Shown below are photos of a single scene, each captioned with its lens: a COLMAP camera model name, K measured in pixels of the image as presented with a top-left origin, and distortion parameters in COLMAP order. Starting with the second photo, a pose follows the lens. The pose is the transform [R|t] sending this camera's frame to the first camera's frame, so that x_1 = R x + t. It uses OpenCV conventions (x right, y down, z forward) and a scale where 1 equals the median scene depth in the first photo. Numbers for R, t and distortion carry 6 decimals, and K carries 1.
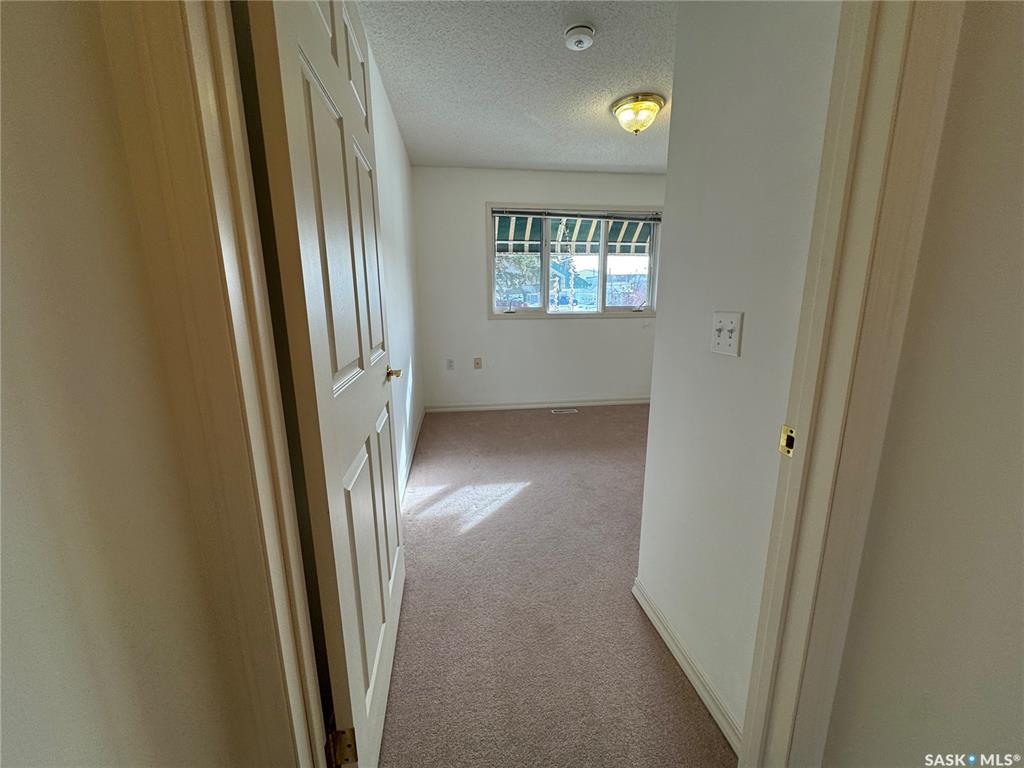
lens RADIAL K [[407.4, 0, 512.2], [0, 407.4, 385.8], [0, 0, 1]] dist [-0.001502, 0.000112]
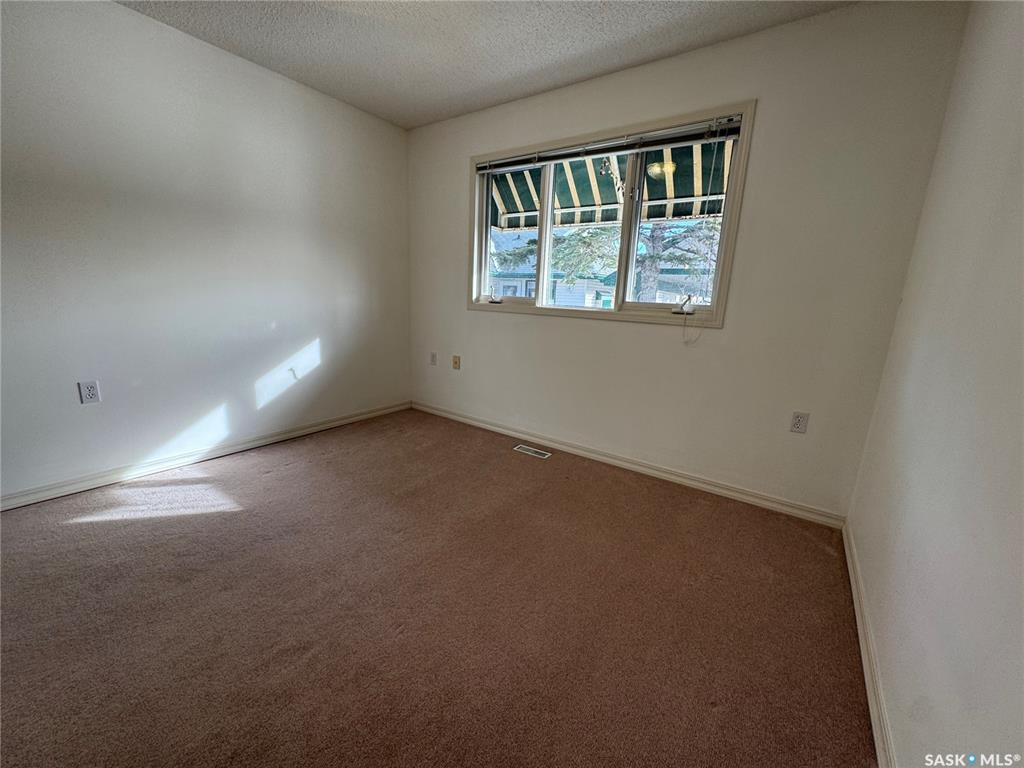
lens RADIAL K [[419.2, 0, 498.7], [0, 419.2, 383.5], [0, 0, 1]] dist [0.002795, 0.000234]
pose [[0.710921, 0.184874, -0.678537, 0.547671], [-0.183678, 0.980151, 0.074606, -0.091400], [0.678862, 0.071593, 0.730768, 0.445337]]
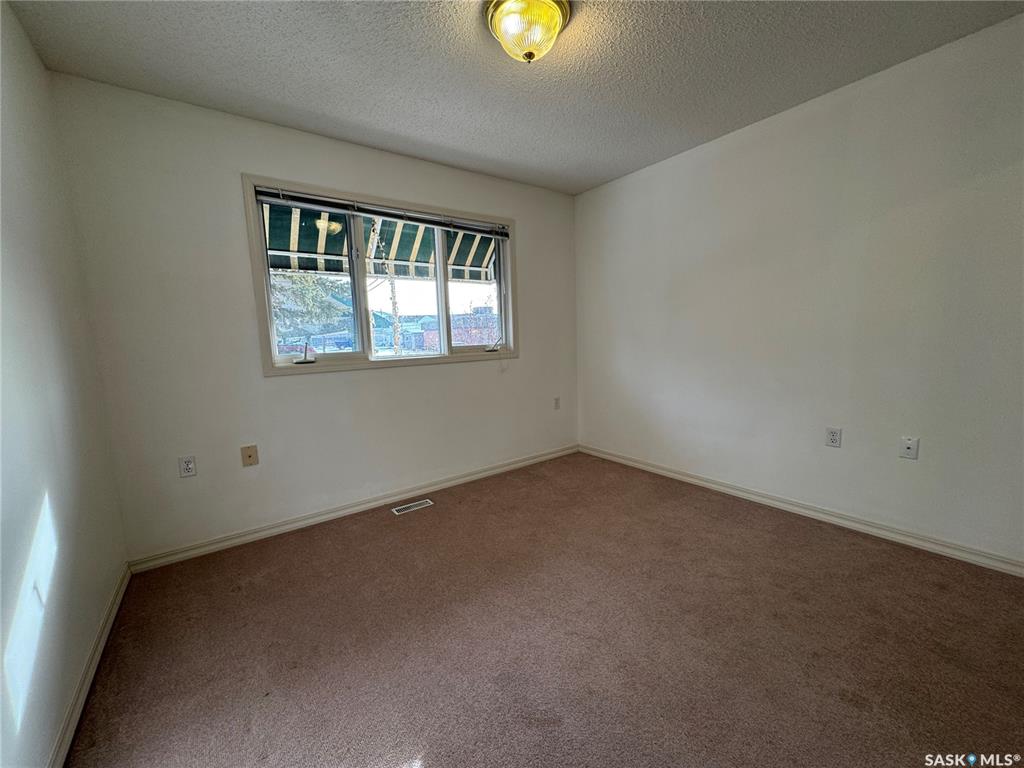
lens RADIAL K [[407.4, 0, 512.2], [0, 407.4, 385.8], [0, 0, 1]] dist [-0.001502, 0.000112]
pose [[0.877094, -0.084119, 0.472896, -0.024713], [0.129557, 0.989486, -0.064282, -0.067283], [-0.462517, 0.117648, 0.878770, 0.332125]]
